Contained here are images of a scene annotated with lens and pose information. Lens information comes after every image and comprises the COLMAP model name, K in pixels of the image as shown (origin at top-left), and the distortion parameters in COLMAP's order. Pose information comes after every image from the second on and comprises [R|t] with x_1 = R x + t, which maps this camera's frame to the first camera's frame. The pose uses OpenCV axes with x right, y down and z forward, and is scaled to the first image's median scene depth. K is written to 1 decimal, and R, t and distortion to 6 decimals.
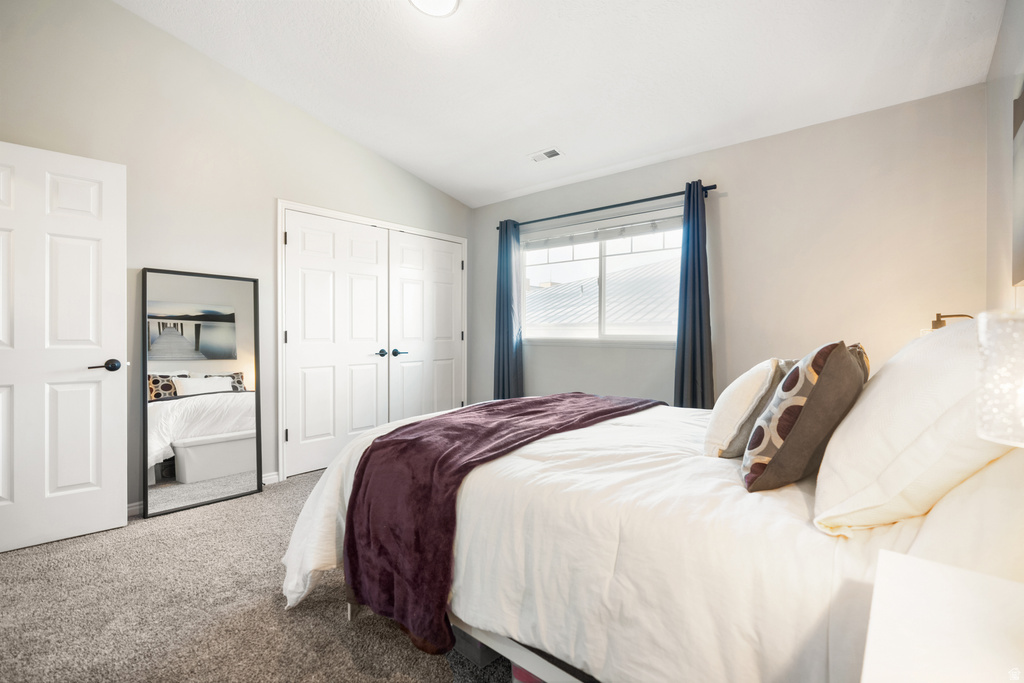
lens RADIAL K [[462.0, 0, 512.4], [0, 462.0, 334.1], [0, 0, 1]] dist [-0.012995, 0.002964]
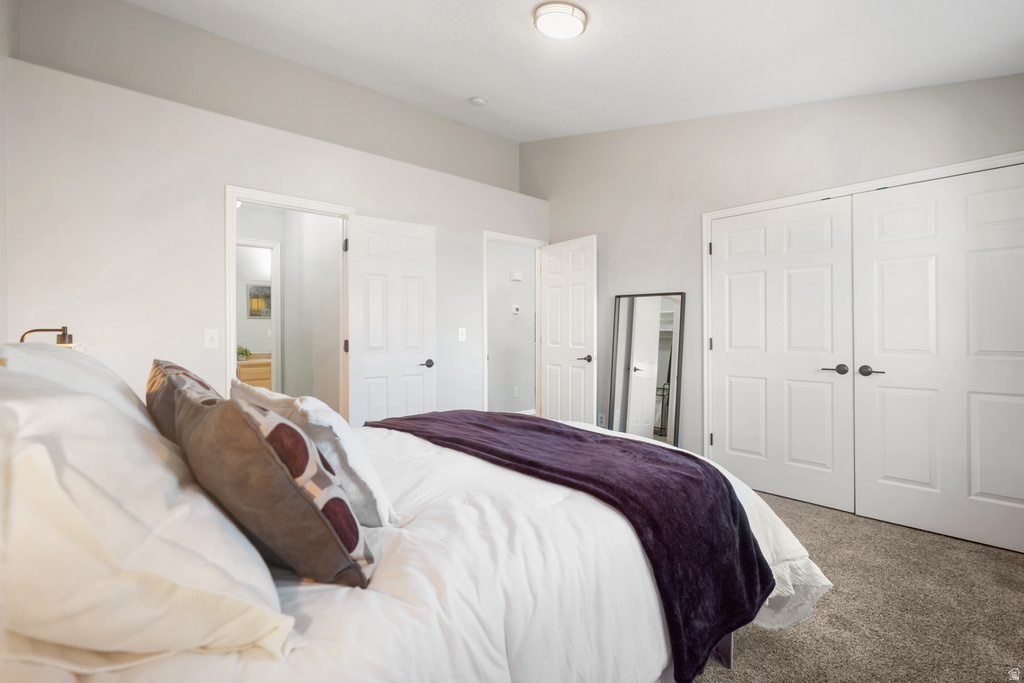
lens RADIAL K [[462.0, 0, 511.7], [0, 462.0, 338.6], [0, 0, 1]] dist [-0.012995, 0.002964]
pose [[-0.157622, 0.003378, -0.987494, 0.521699], [-0.009467, 0.999943, 0.004932, -0.005791], [0.987454, 0.010126, -0.157581, 0.624409]]
